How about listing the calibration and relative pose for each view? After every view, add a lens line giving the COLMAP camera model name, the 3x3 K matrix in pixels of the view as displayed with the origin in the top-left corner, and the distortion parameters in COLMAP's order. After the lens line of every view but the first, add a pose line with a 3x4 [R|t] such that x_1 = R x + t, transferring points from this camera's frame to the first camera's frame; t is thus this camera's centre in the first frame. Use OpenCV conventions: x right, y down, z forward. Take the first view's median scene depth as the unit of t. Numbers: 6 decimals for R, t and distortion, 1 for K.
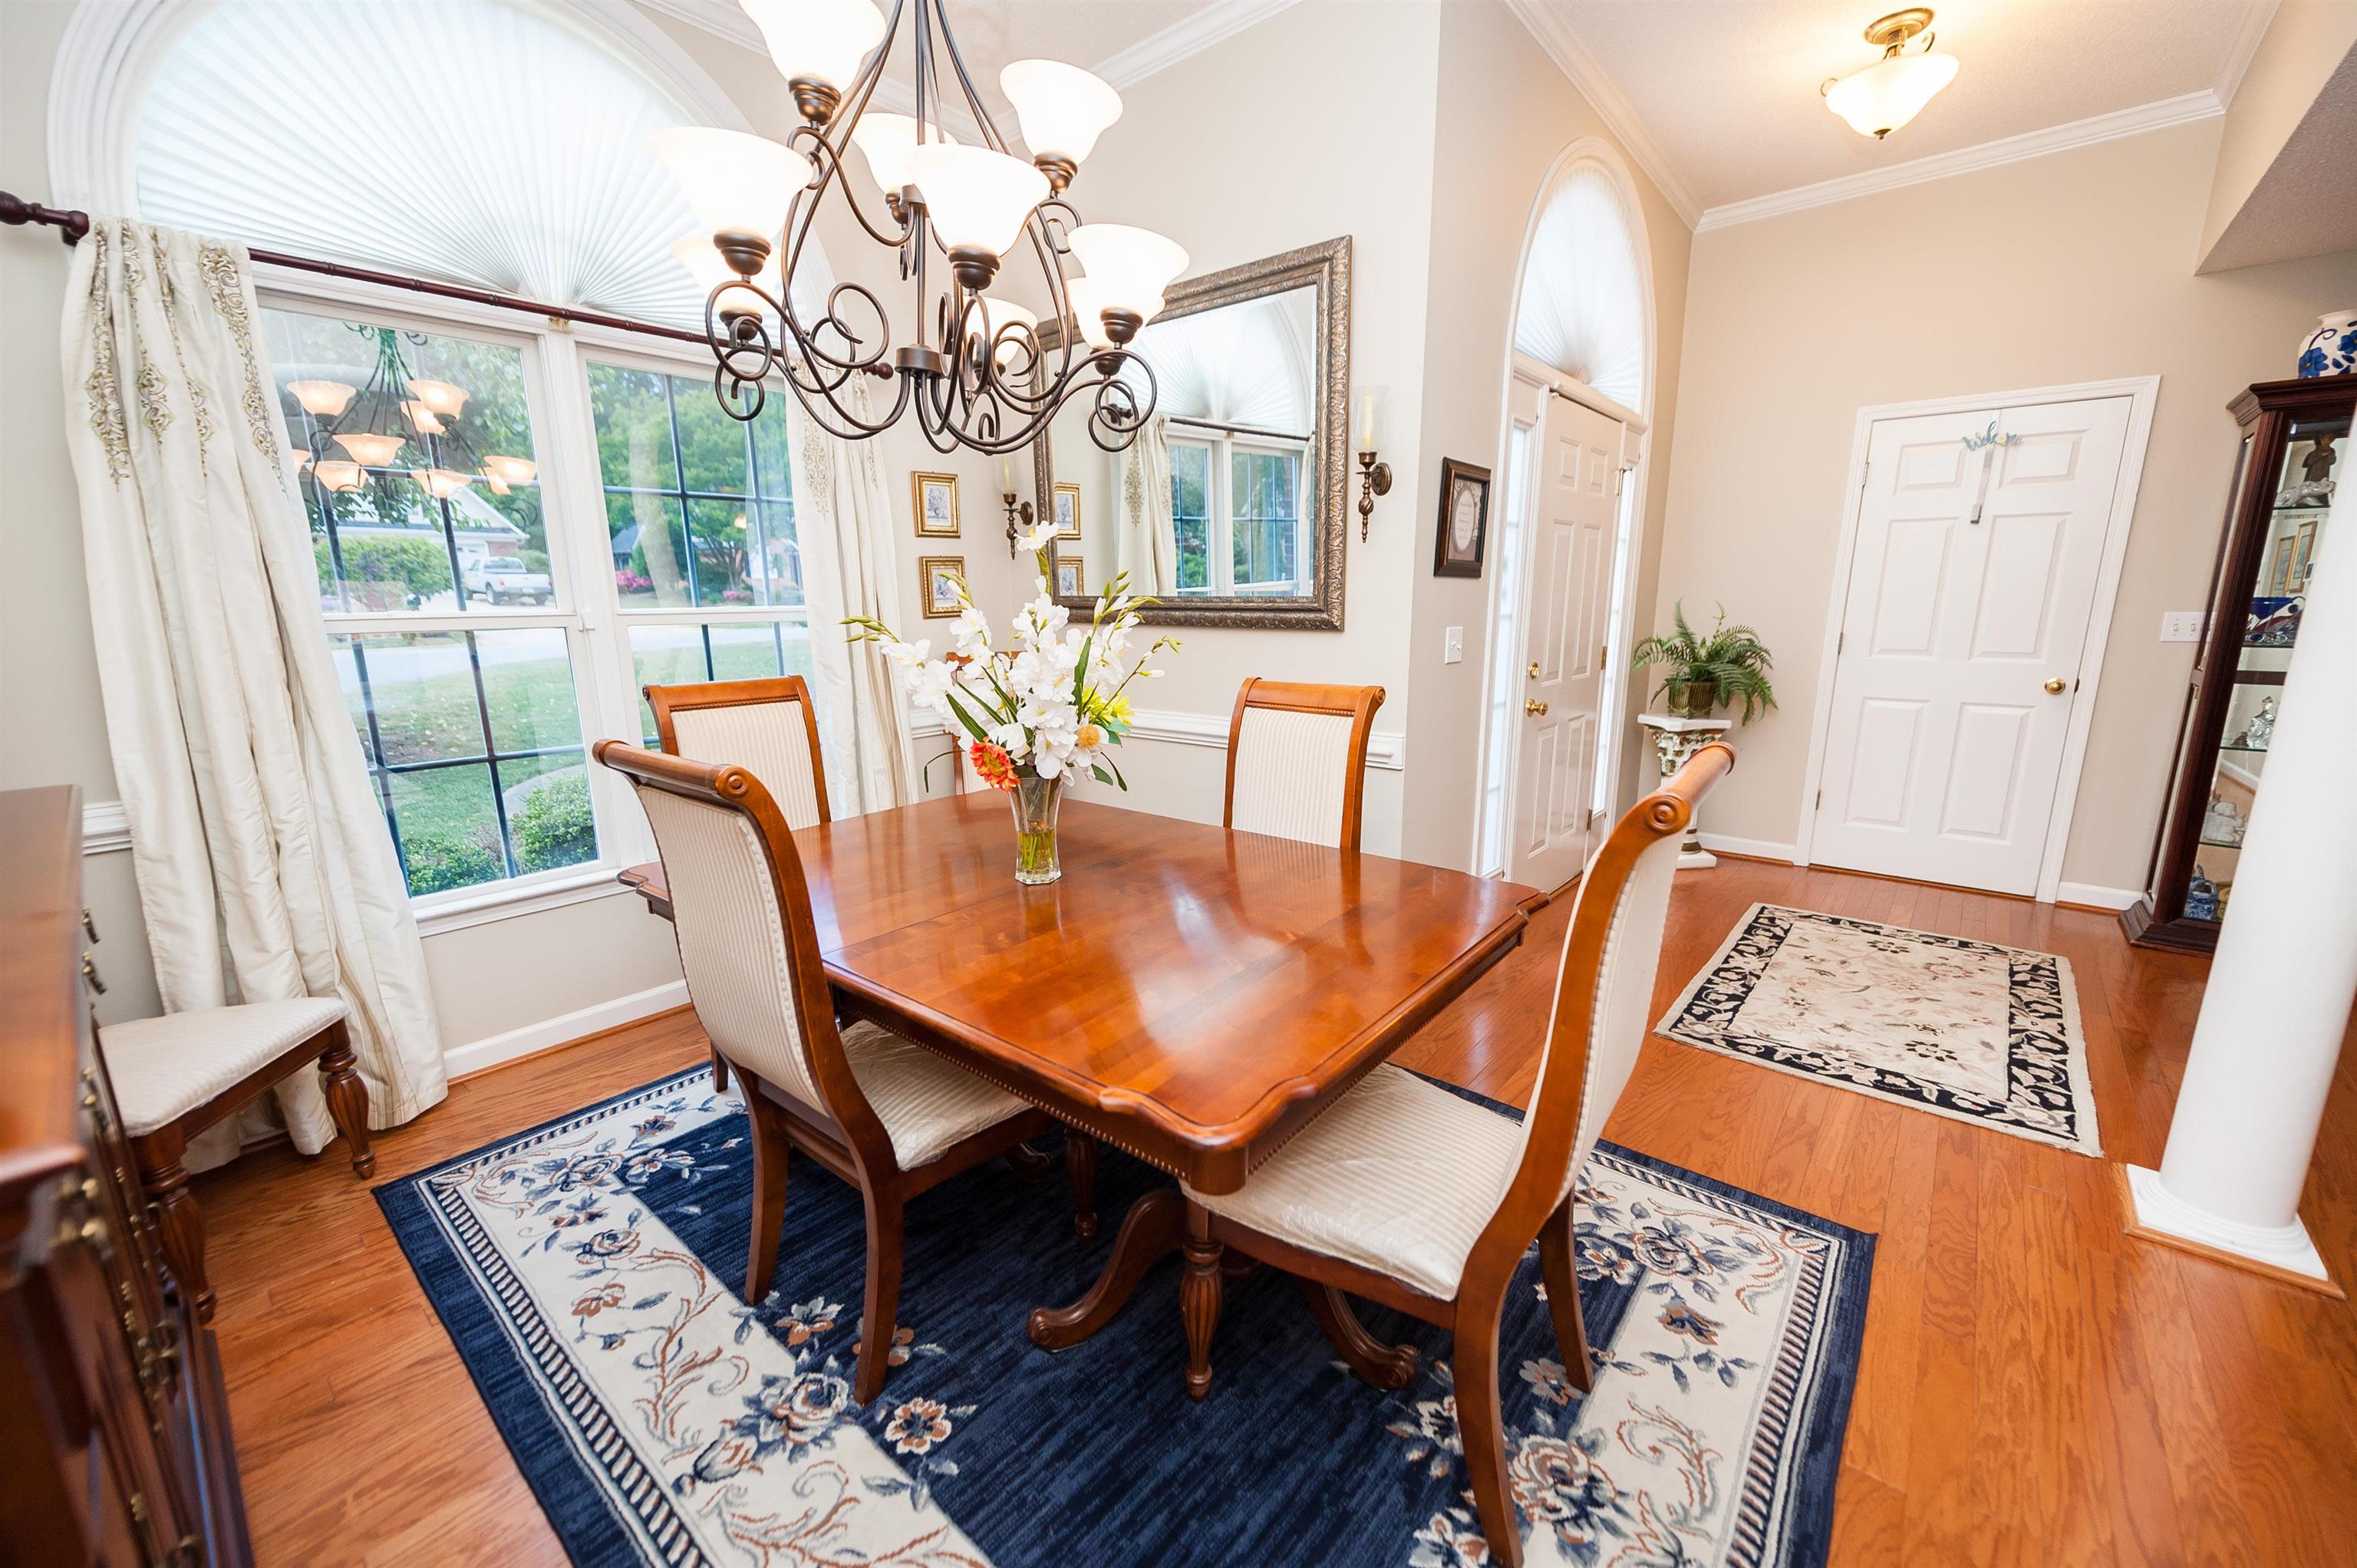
lens RADIAL K [[925.2, 0, 1189.3], [0, 925.2, 791.2], [0, 0, 1]] dist [0.002005, -0.000920]
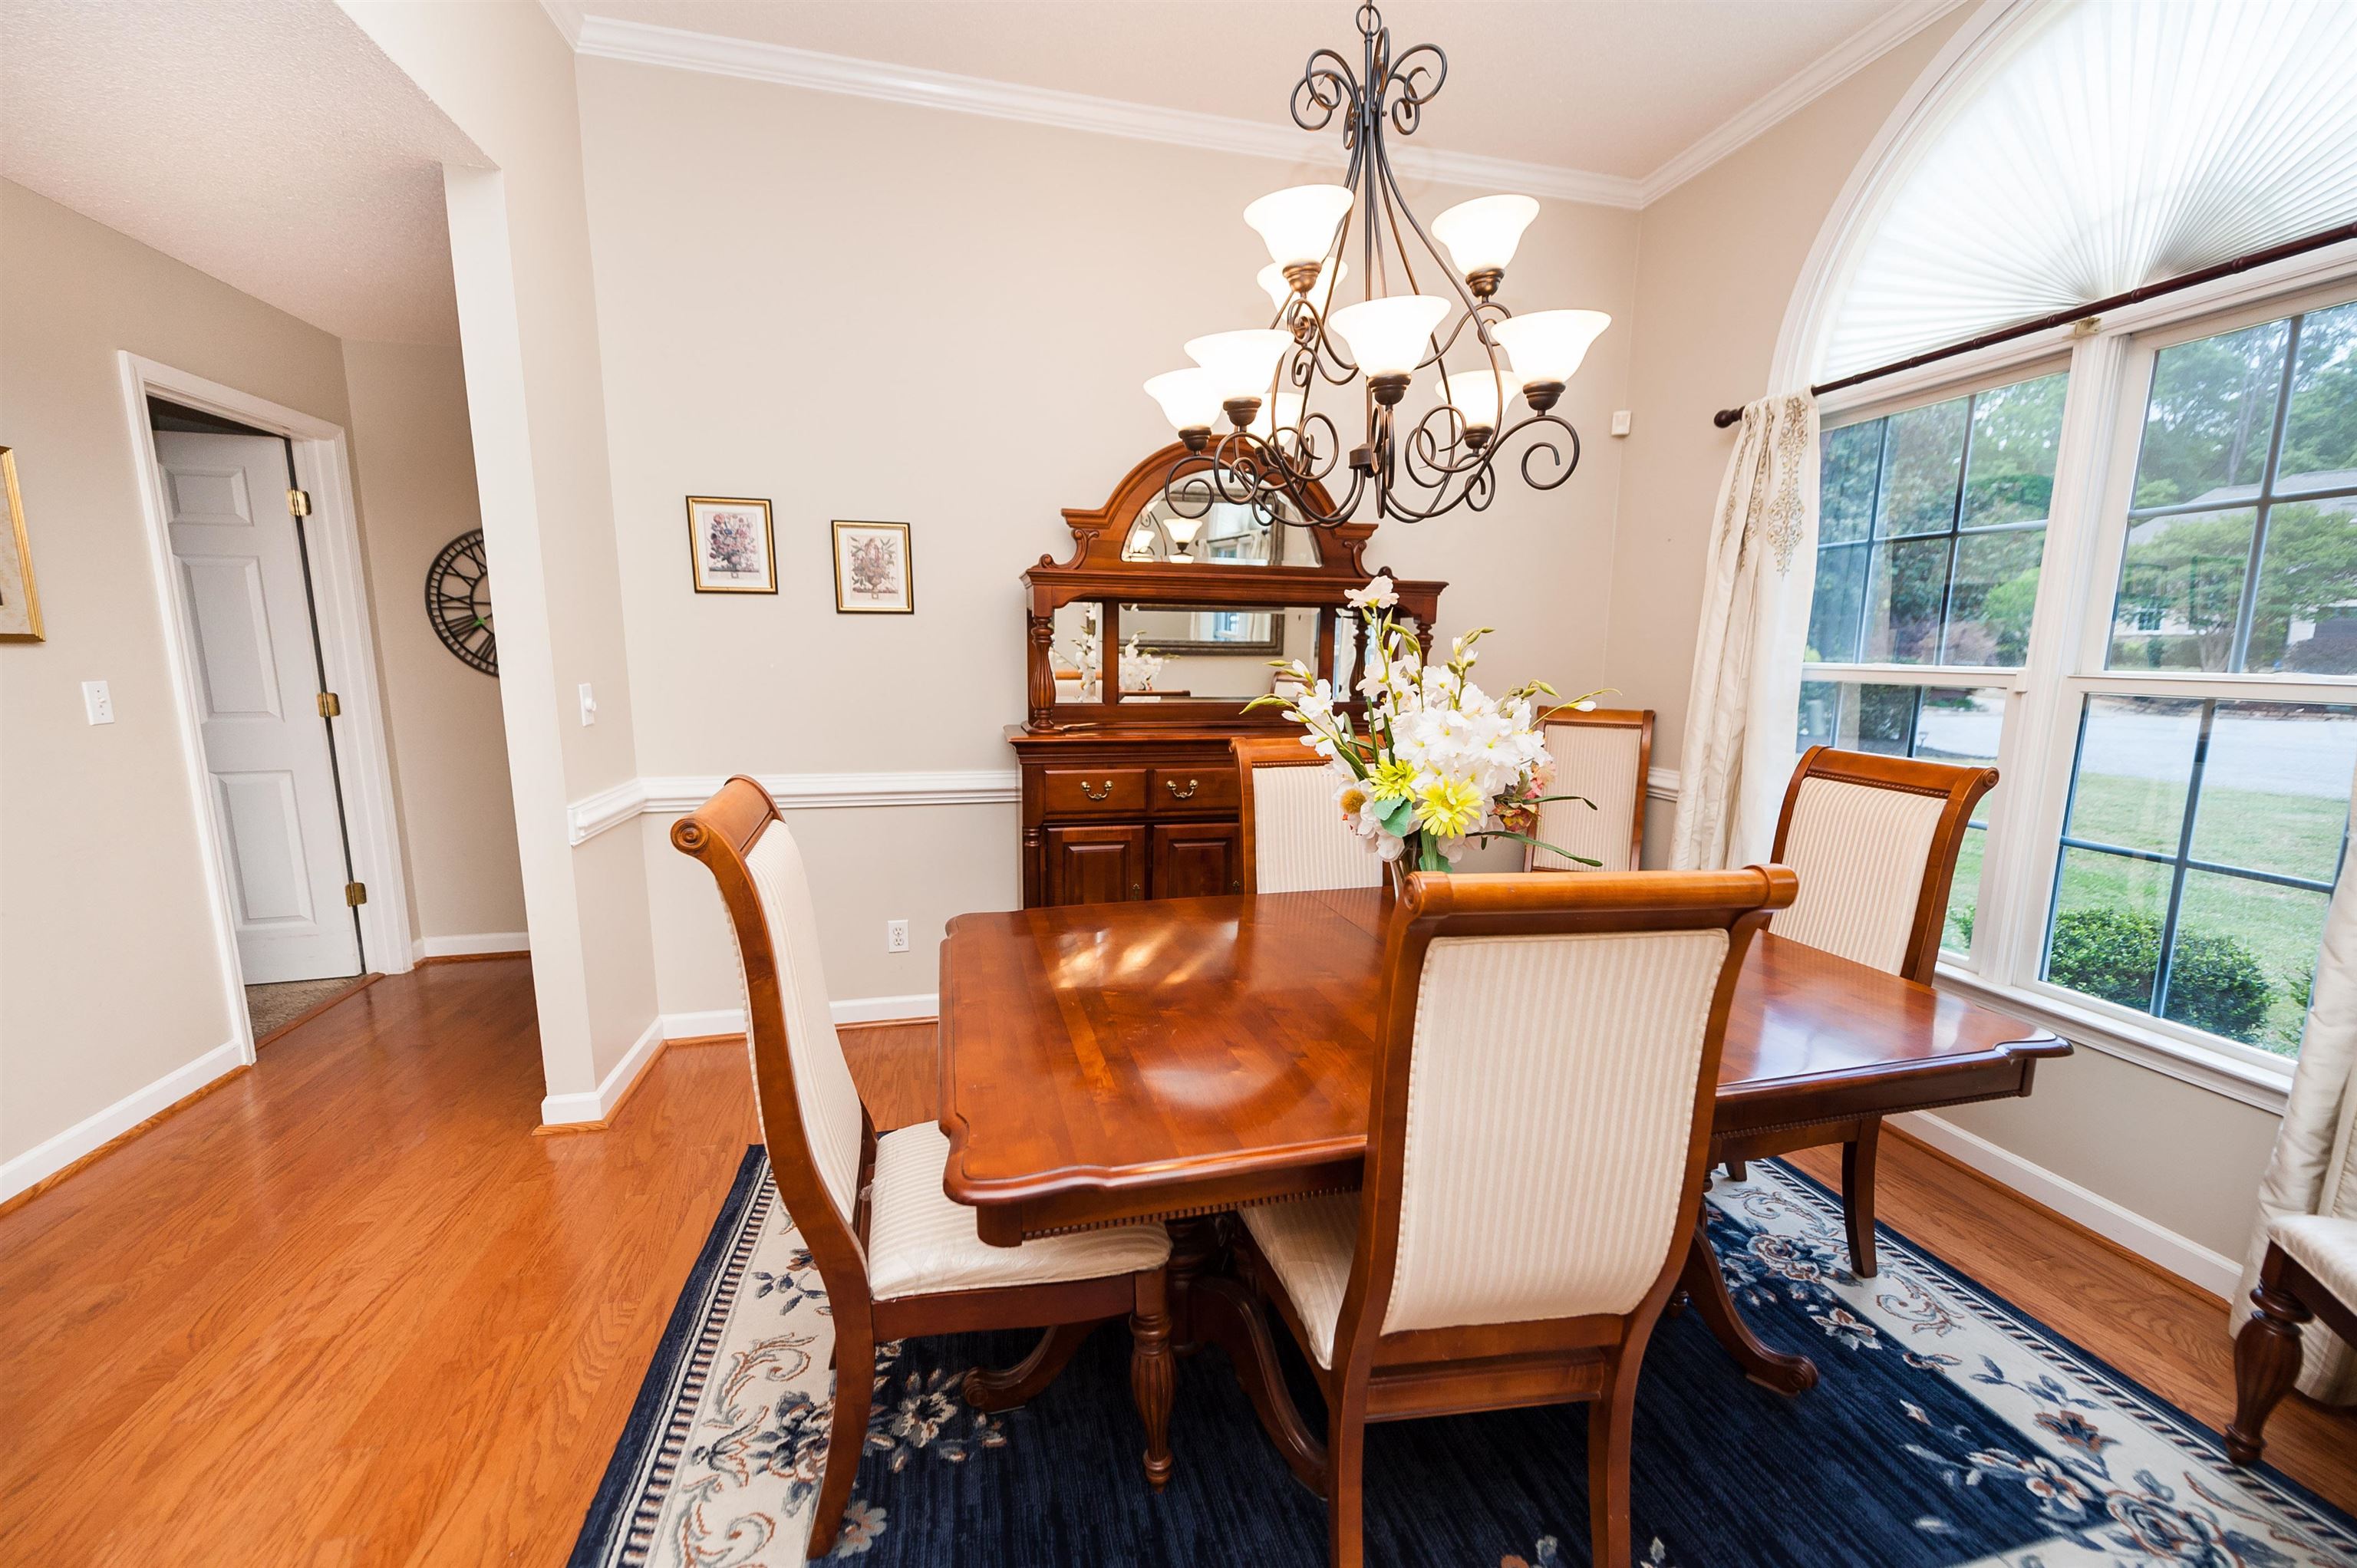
lens RADIAL K [[914.9, 0, 1195.3], [0, 914.9, 793.8], [0, 0, 1]] dist [0.000827, -0.000767]
pose [[-0.595666, 0.136399, -0.791567, 0.442528], [-0.165999, 0.943298, 0.287462, -0.189960], [0.785892, 0.302630, -0.539248, 0.847975]]
